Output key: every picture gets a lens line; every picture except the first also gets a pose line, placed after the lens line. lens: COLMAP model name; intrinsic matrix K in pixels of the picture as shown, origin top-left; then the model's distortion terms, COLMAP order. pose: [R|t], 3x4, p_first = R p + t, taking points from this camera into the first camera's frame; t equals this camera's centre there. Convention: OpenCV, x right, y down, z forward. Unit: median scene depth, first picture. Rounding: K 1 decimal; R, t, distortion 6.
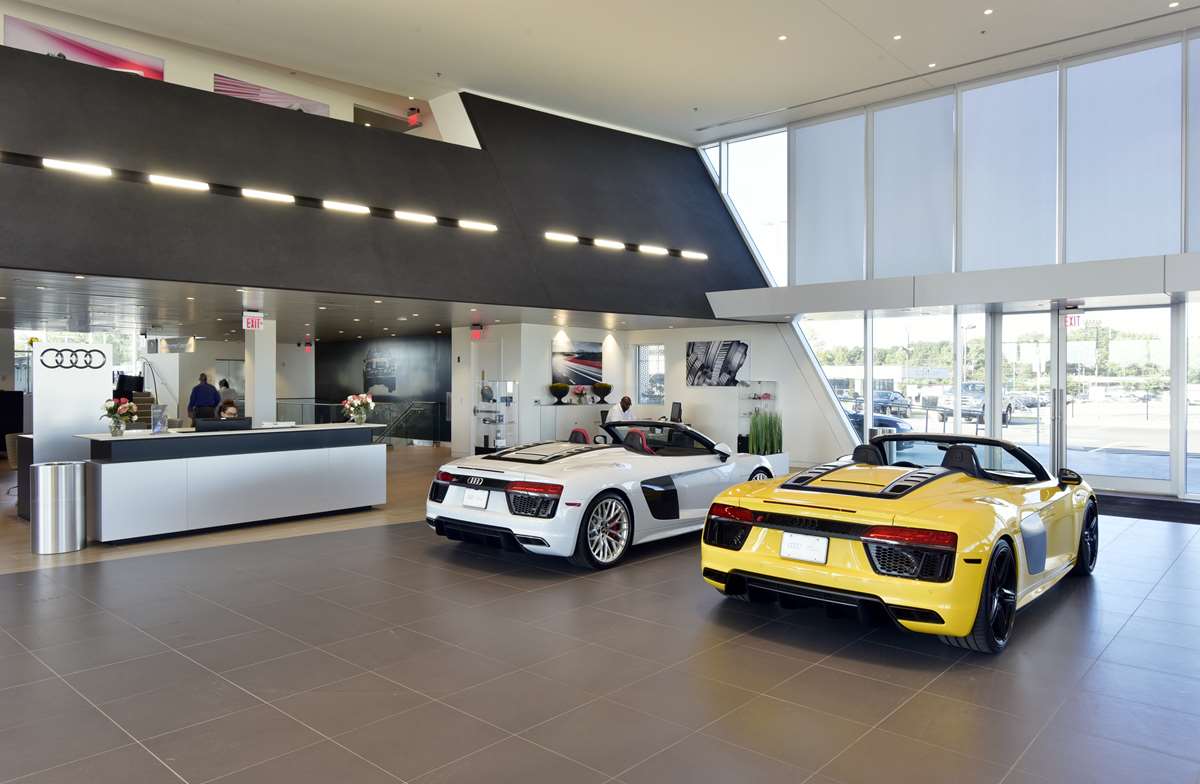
lens RADIAL K [[804.1, 0, 599.2], [0, 804.1, 389.0], [0, 0, 1]] dist [-0.012438, 0.000064]
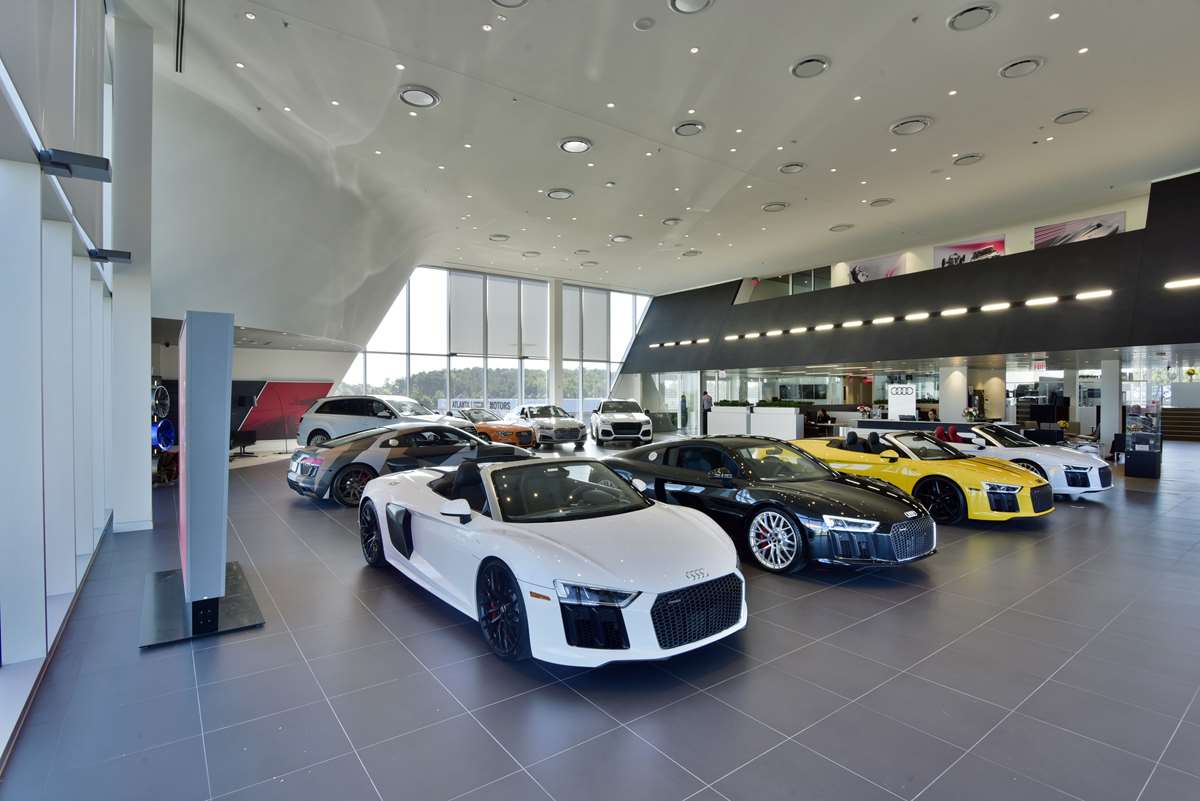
lens RADIAL K [[583.8, 0, 600.1], [0, 583.8, 403.7], [0, 0, 1]] dist [-0.018257, 0.000076]
pose [[-0.210452, 0.015148, -0.977487, 0.859788], [-0.009542, 0.999800, 0.017548, -0.012591], [0.977558, 0.013020, -0.210265, 0.279123]]
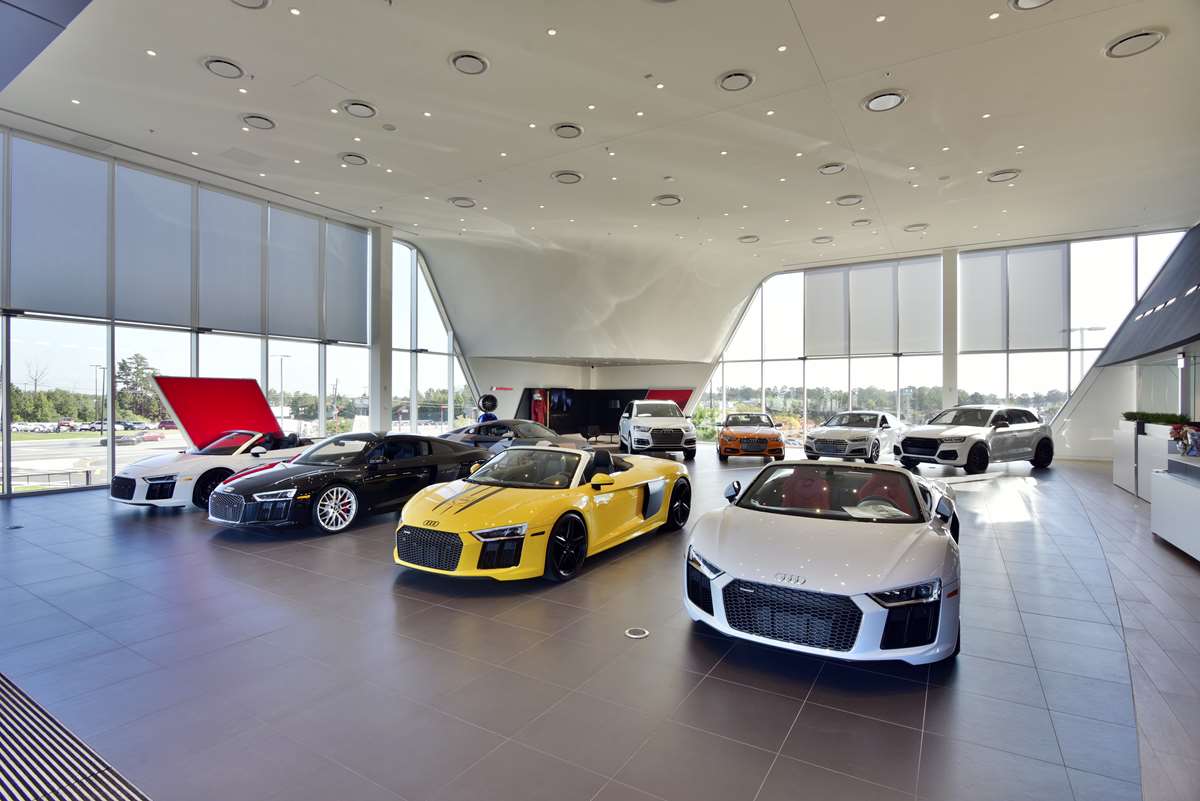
lens RADIAL K [[583.8, 0, 591.9], [0, 583.8, 398.5], [0, 0, 1]] dist [-0.018257, 0.000076]
pose [[-0.986390, -0.003459, -0.164386, 0.235611], [-0.004329, 0.999978, 0.004935, -0.013540], [0.164365, 0.005580, -0.986384, 0.921863]]
